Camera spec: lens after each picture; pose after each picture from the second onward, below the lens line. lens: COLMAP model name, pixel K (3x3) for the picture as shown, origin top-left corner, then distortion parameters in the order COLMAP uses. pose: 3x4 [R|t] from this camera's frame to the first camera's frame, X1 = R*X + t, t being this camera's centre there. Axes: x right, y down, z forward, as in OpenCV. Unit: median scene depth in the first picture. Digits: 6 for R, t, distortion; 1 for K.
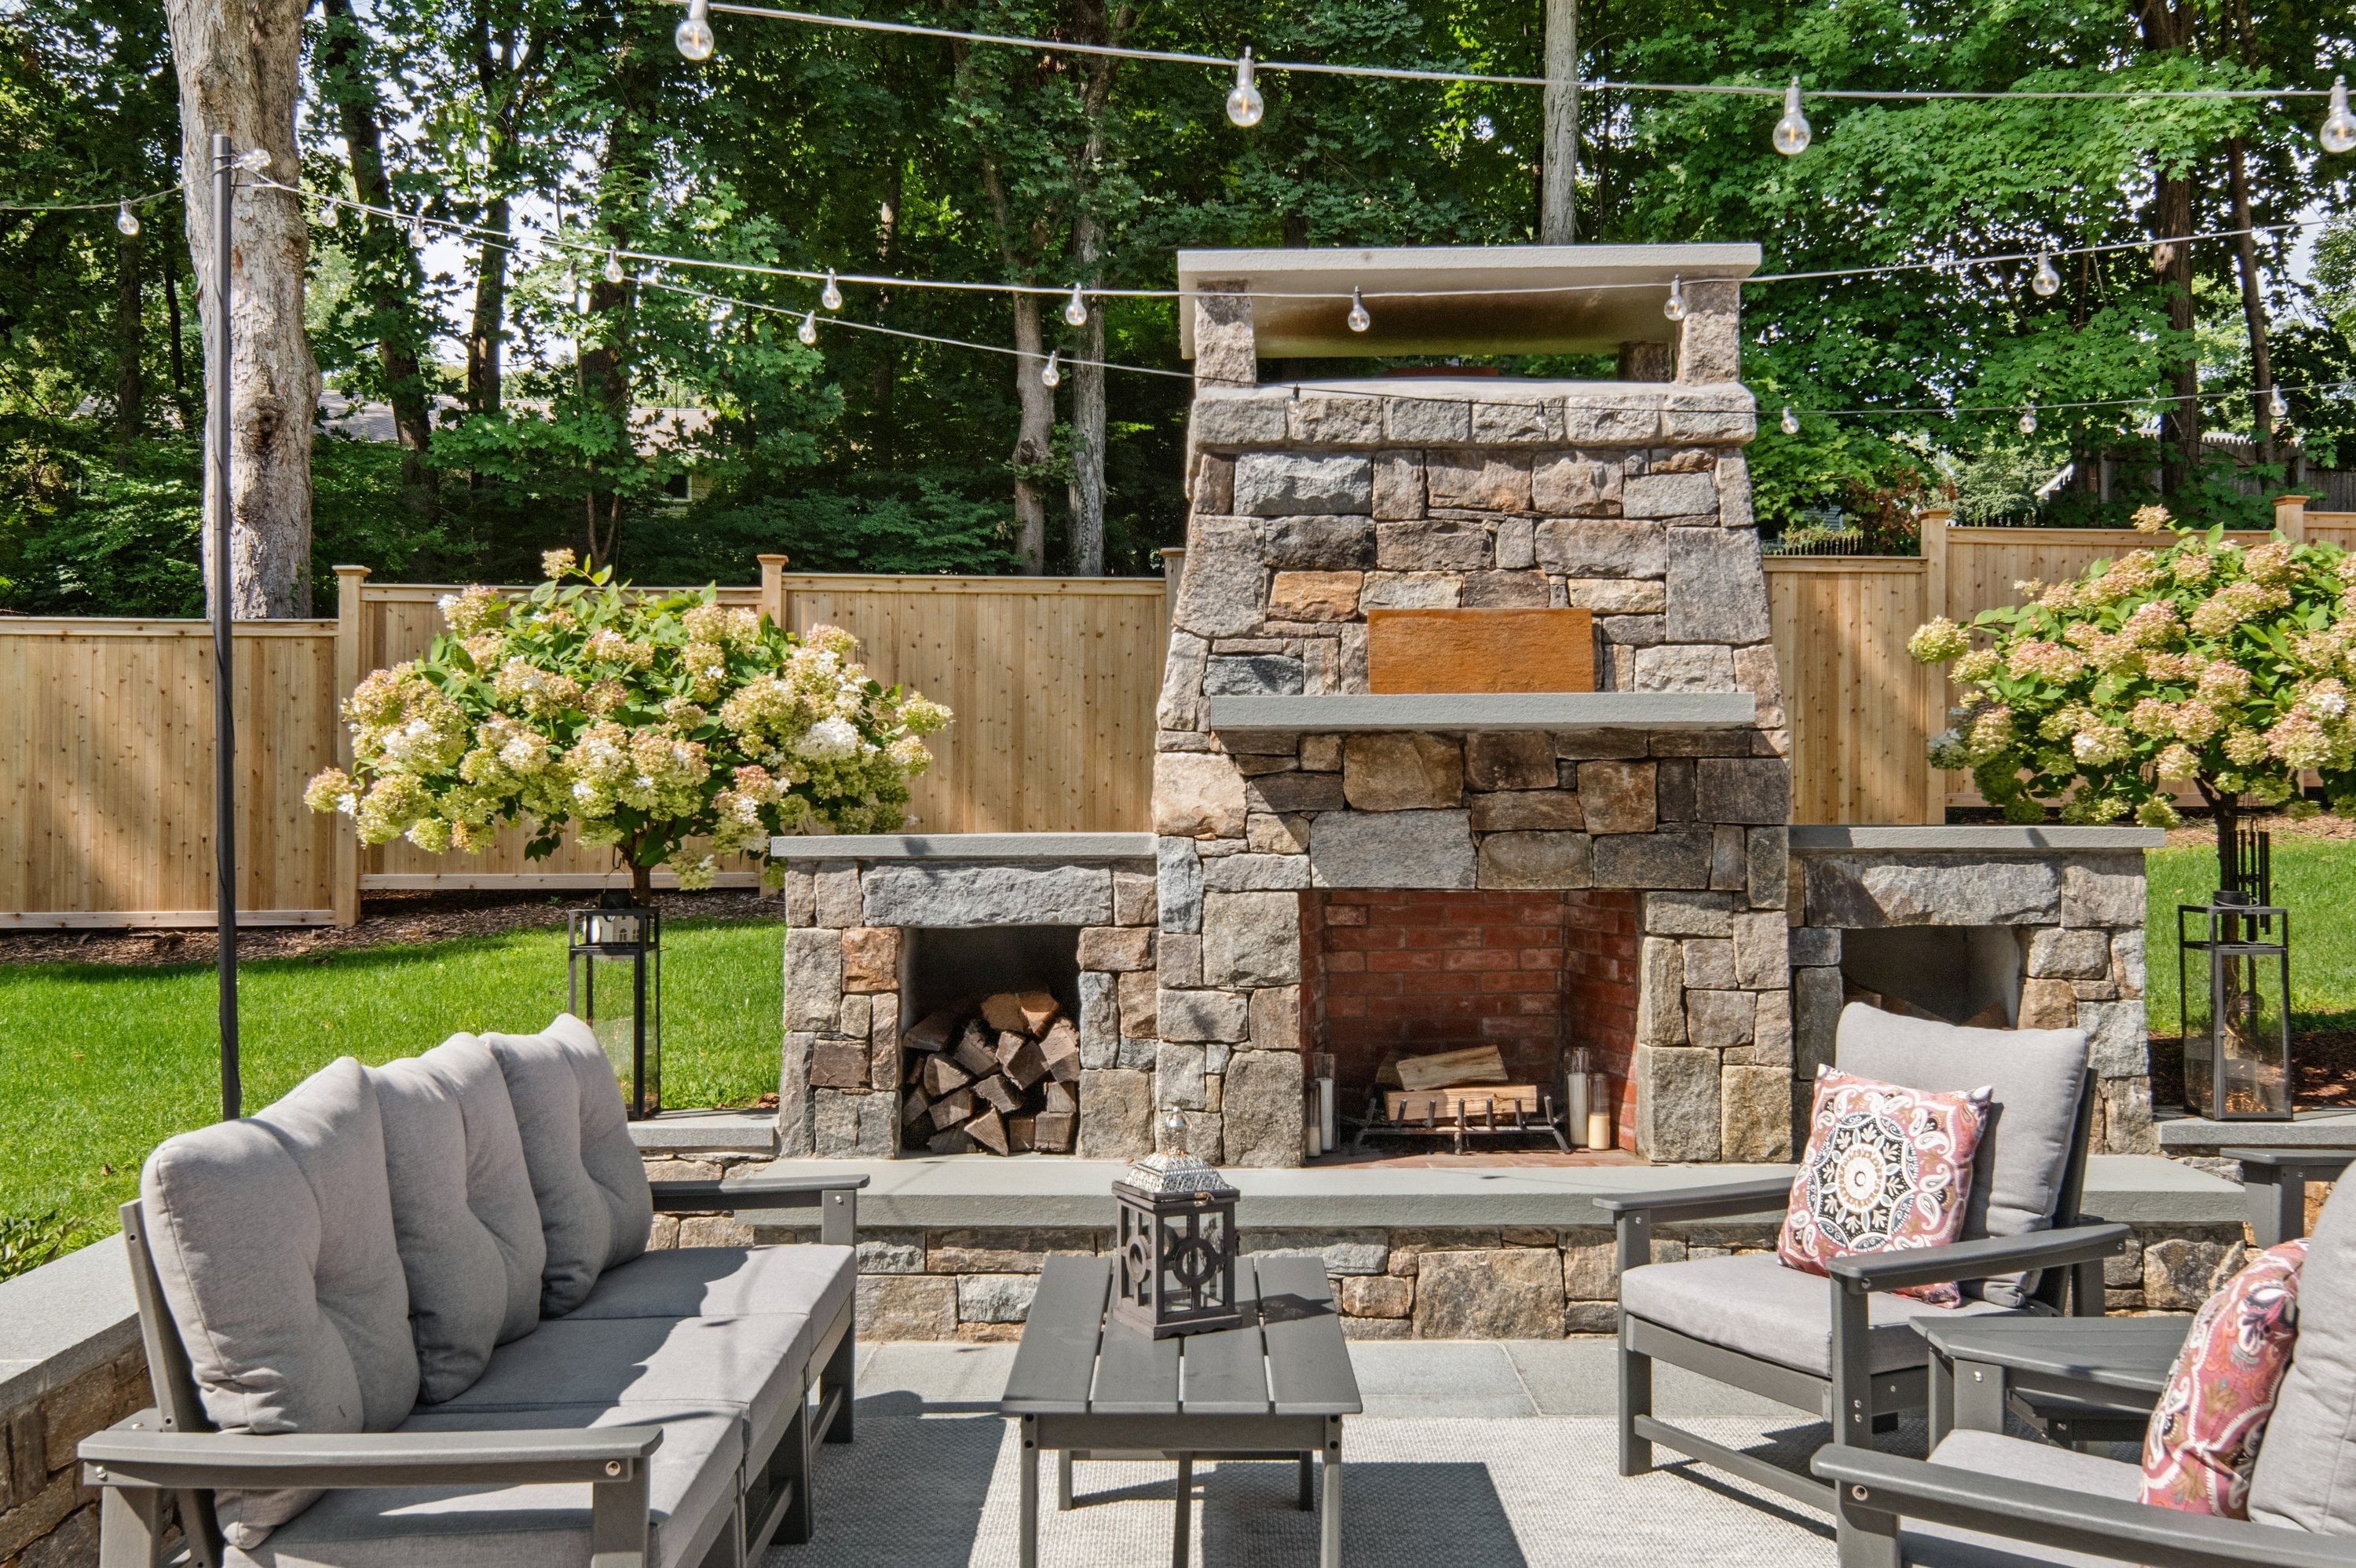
lens RADIAL K [[2179.0, 0, 1175.9], [0, 2179.0, 840.0], [0, 0, 1]] dist [-0.002970, 0.004255]
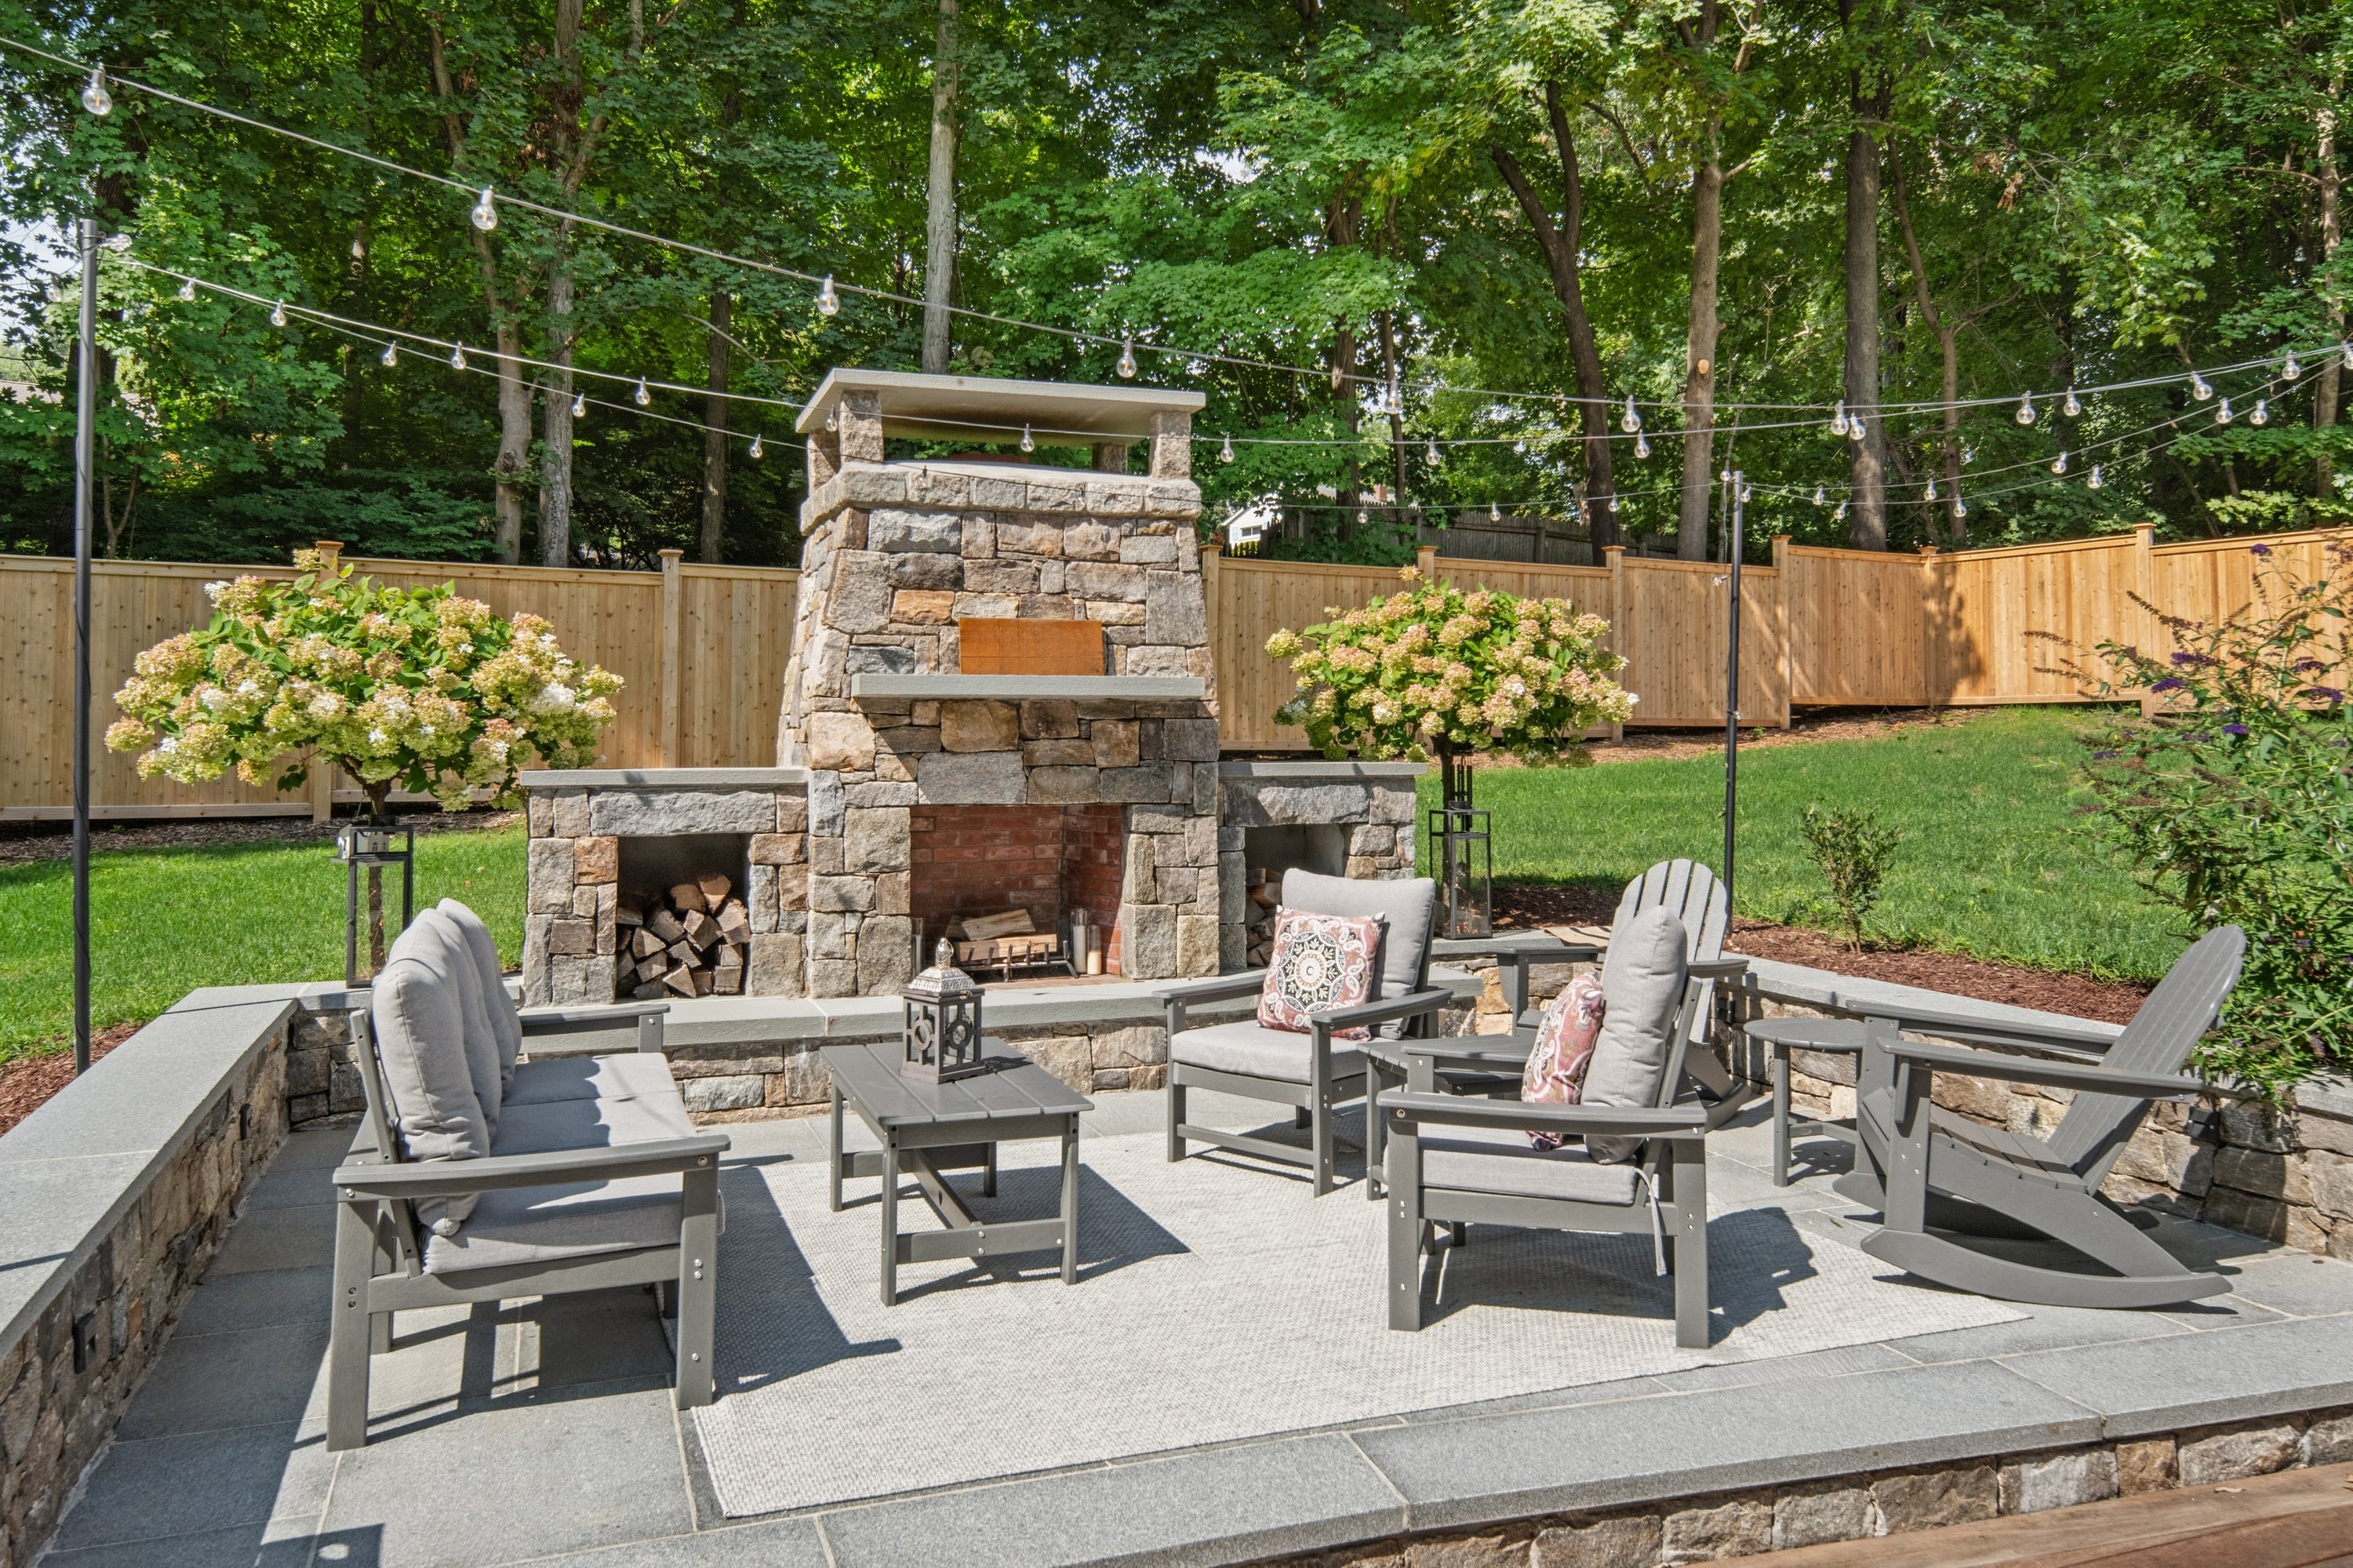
lens RADIAL K [[1731.0, 0, 1183.6], [0, 1731.0, 782.9], [0, 0, 1]] dist [-0.002600, 0.003546]
pose [[0.932928, -0.005705, 0.360018, -0.190864], [0.004175, 0.999979, 0.005028, 0.002225], [-0.360039, -0.003188, 0.932932, -0.158149]]
